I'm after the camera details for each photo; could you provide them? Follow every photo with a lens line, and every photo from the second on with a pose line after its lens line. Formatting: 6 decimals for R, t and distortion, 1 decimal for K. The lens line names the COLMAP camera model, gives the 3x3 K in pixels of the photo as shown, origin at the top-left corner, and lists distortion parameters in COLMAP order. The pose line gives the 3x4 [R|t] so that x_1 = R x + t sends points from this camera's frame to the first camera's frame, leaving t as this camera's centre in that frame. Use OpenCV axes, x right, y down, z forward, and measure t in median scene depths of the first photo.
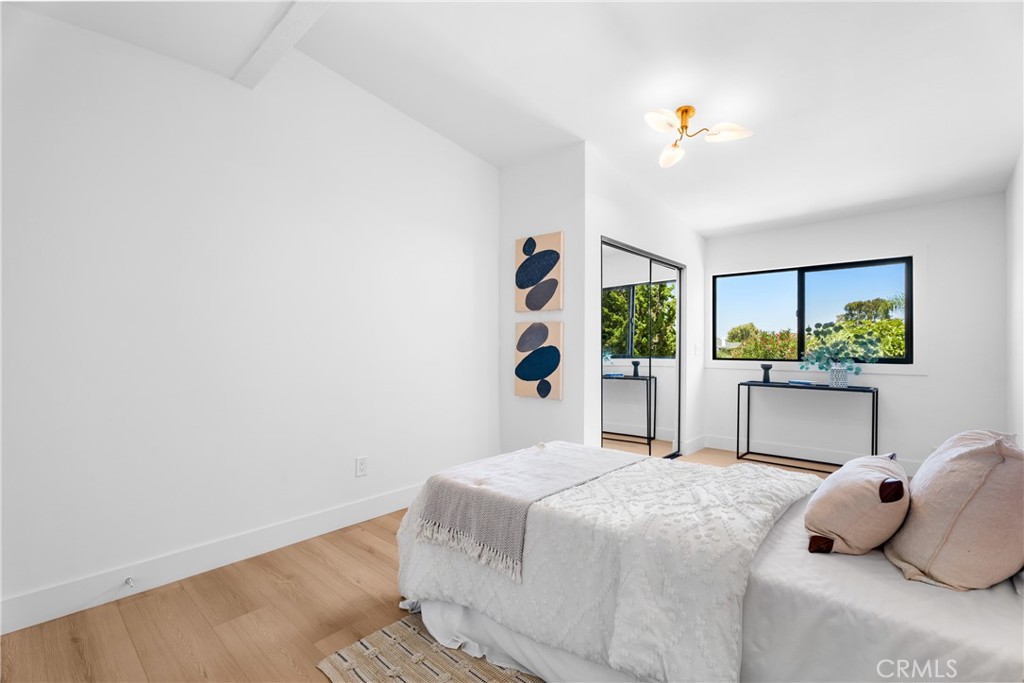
lens RADIAL K [[459.7, 0, 511.8], [0, 459.7, 342.4], [0, 0, 1]] dist [-0.000922, -0.000285]
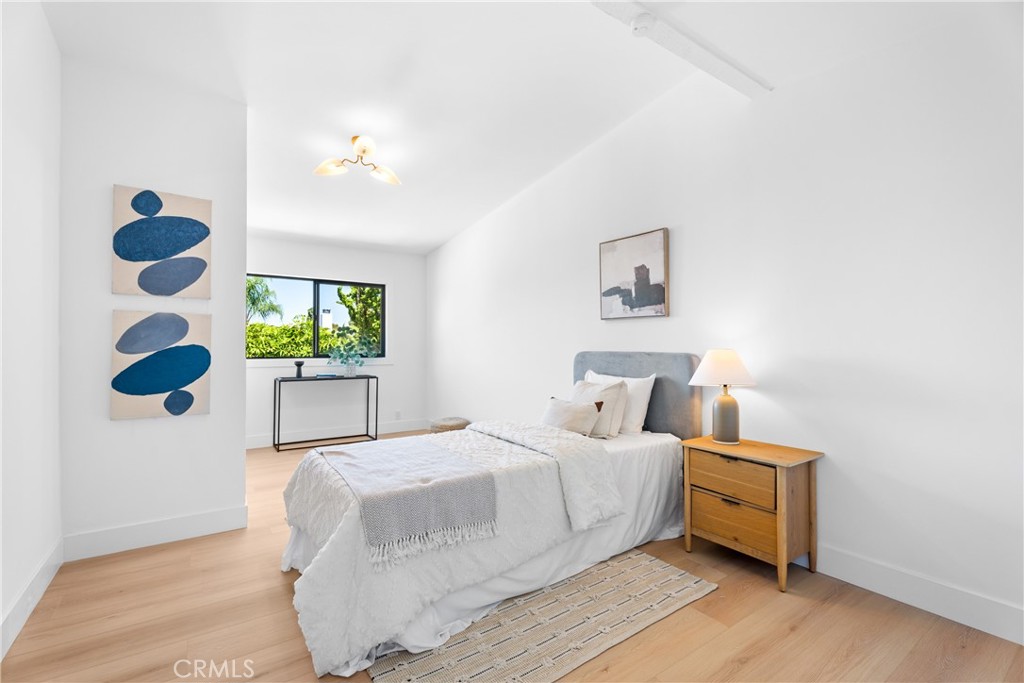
lens RADIAL K [[459.7, 0, 513.0], [0, 459.7, 340.3], [0, 0, 1]] dist [-0.000922, -0.000285]
pose [[0.209957, 0.011236, 0.977646, -0.520587], [-0.010688, 0.999901, -0.009197, 0.000944], [-0.977652, -0.008518, 0.210056, 0.302256]]
